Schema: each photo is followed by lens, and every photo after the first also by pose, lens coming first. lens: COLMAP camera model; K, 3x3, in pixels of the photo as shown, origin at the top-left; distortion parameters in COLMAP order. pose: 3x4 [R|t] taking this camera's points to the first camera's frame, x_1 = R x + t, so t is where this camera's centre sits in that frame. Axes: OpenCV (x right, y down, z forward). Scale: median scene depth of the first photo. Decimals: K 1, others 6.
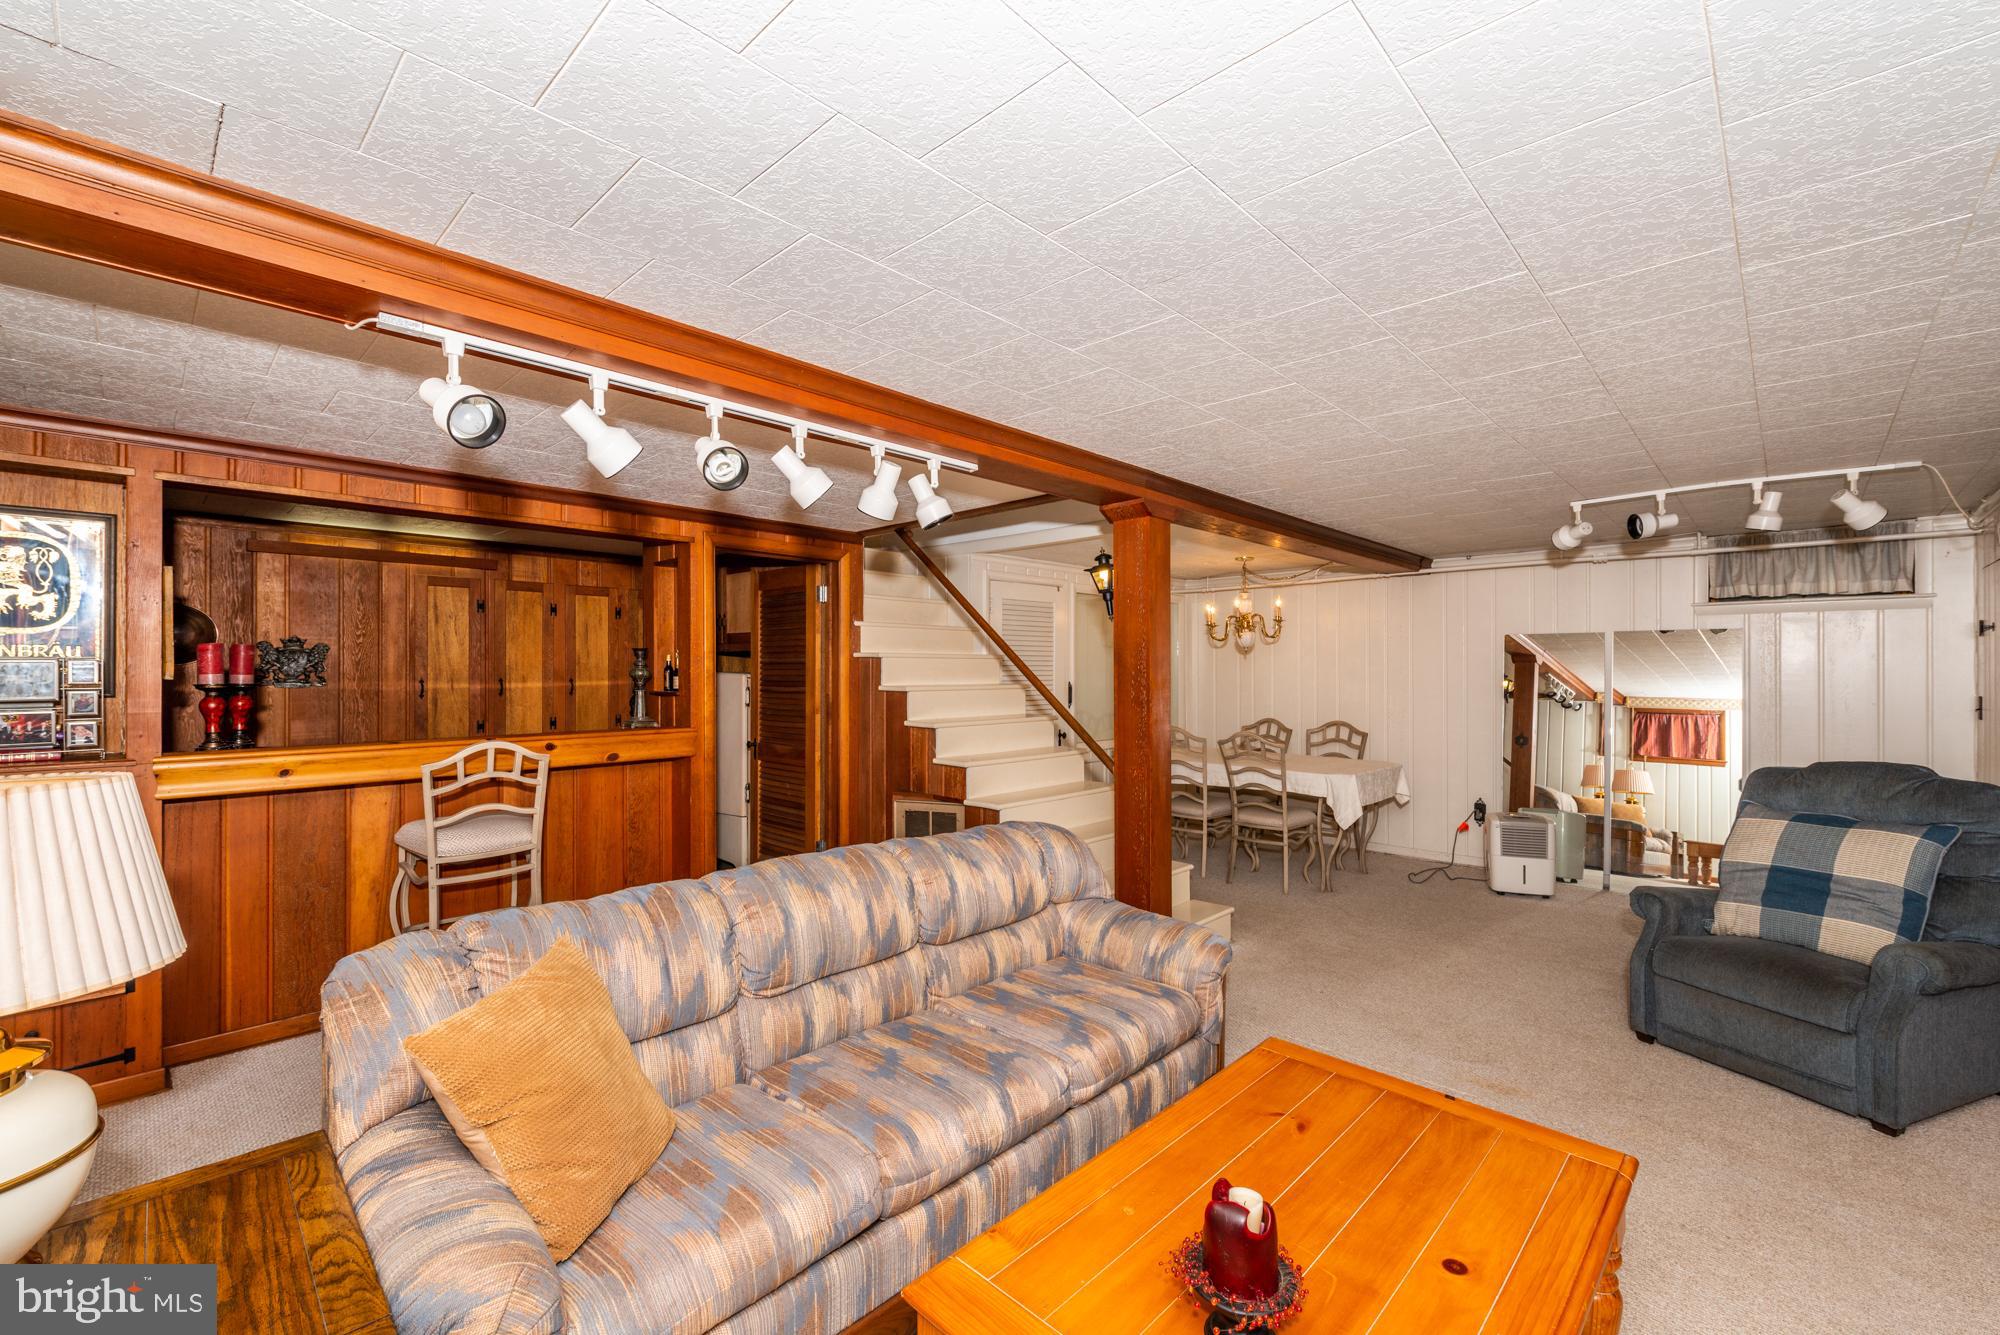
lens RADIAL K [[837.8, 0, 1005.6], [0, 837.8, 670.2], [0, 0, 1]] dist [0.002387, -0.000083]
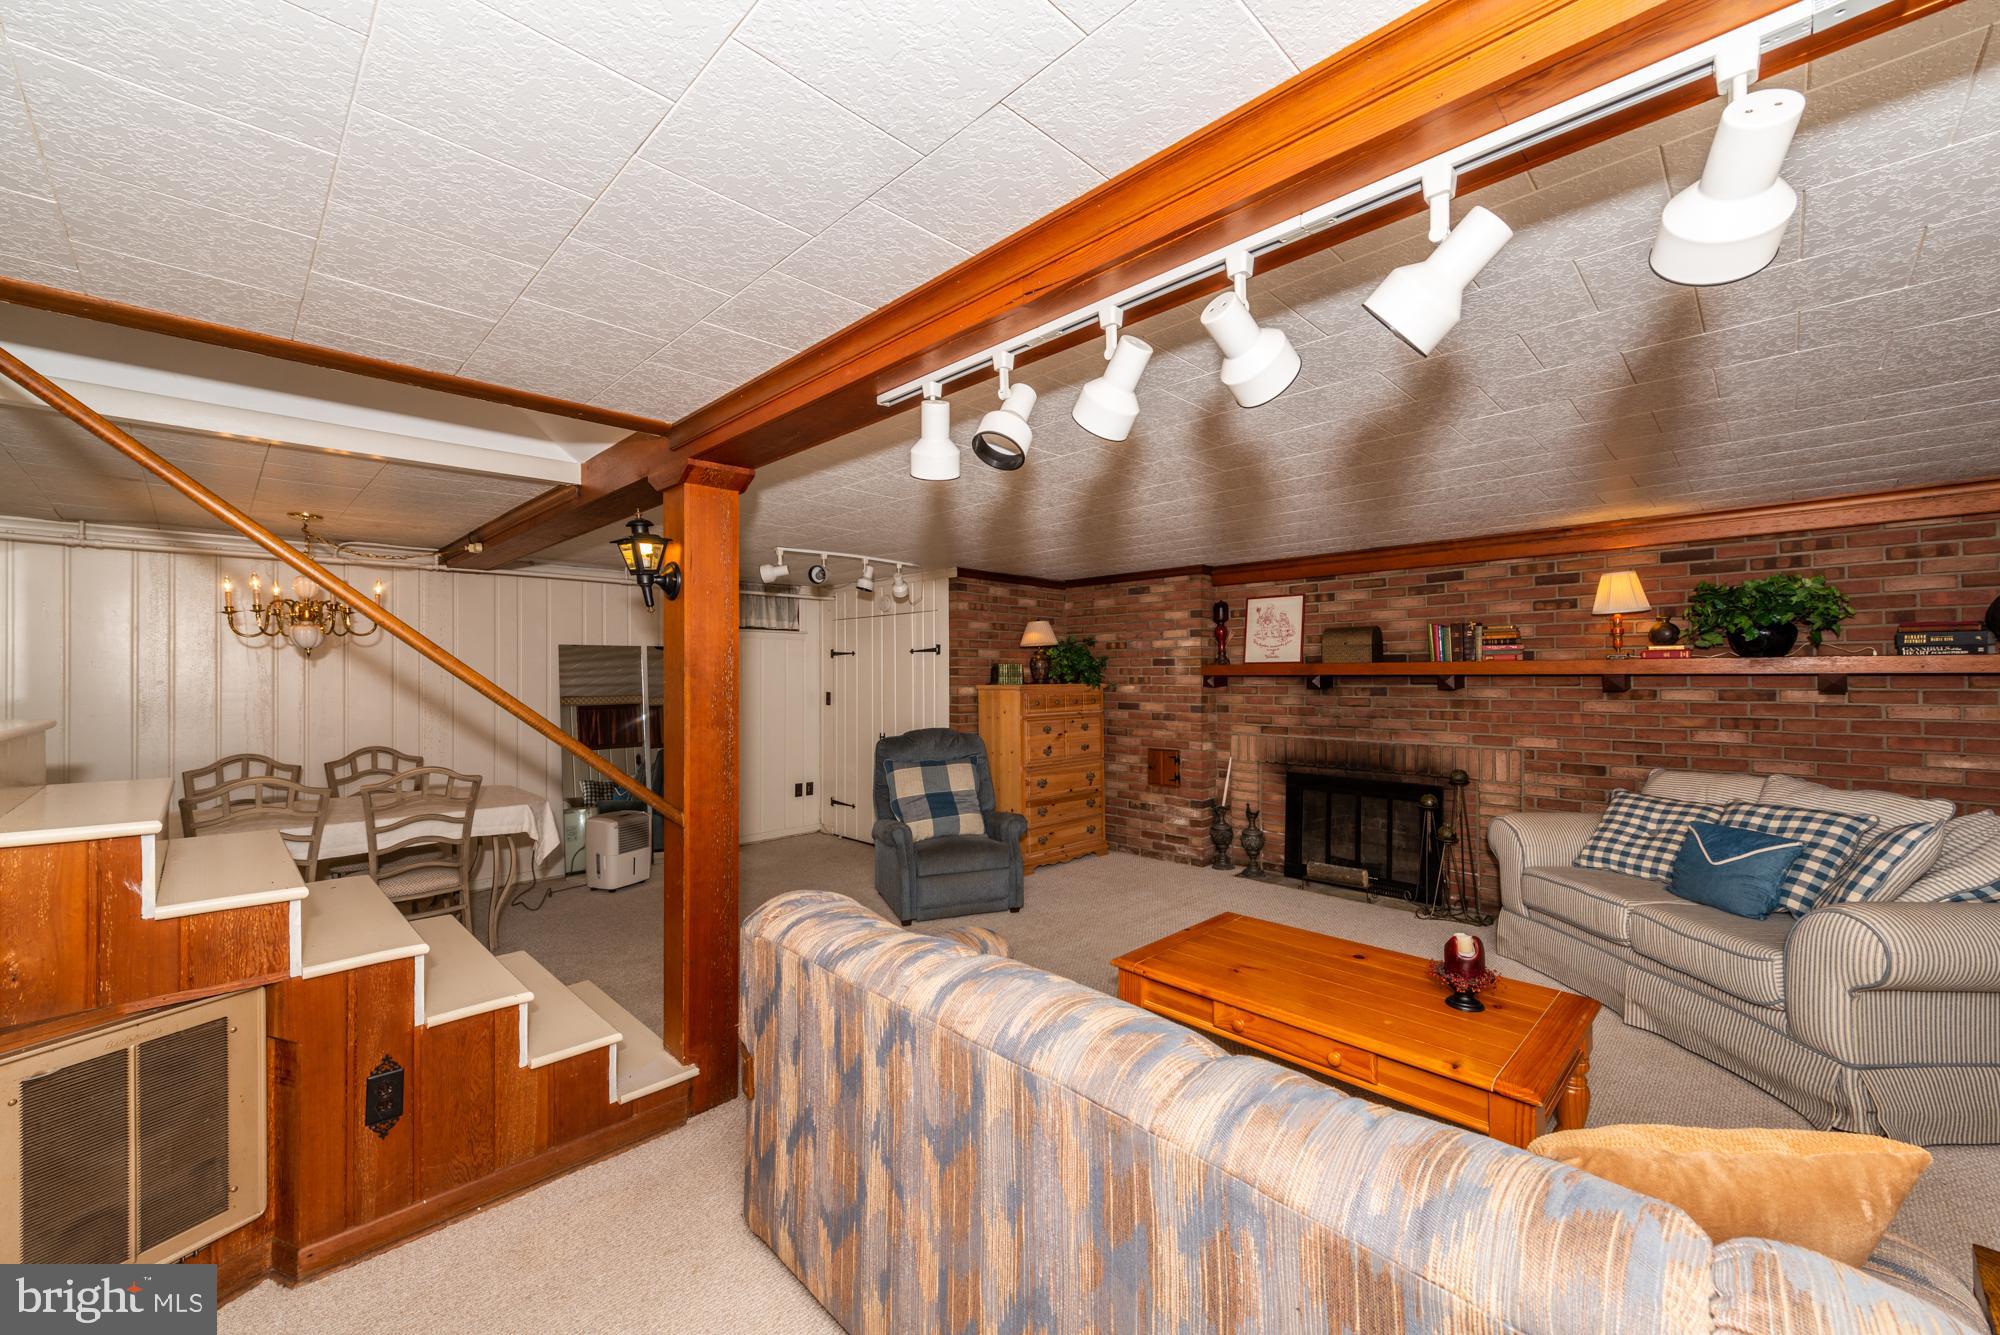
lens RADIAL K [[782.2, 0, 1007.3], [0, 782.2, 668.0], [0, 0, 1]] dist [0.003422, -0.000432]
pose [[0.031216, 0.000044, 0.999513, -0.372561], [0.006433, 0.999979, -0.000245, -0.010596], [-0.999492, 0.006437, 0.031215, 0.451233]]
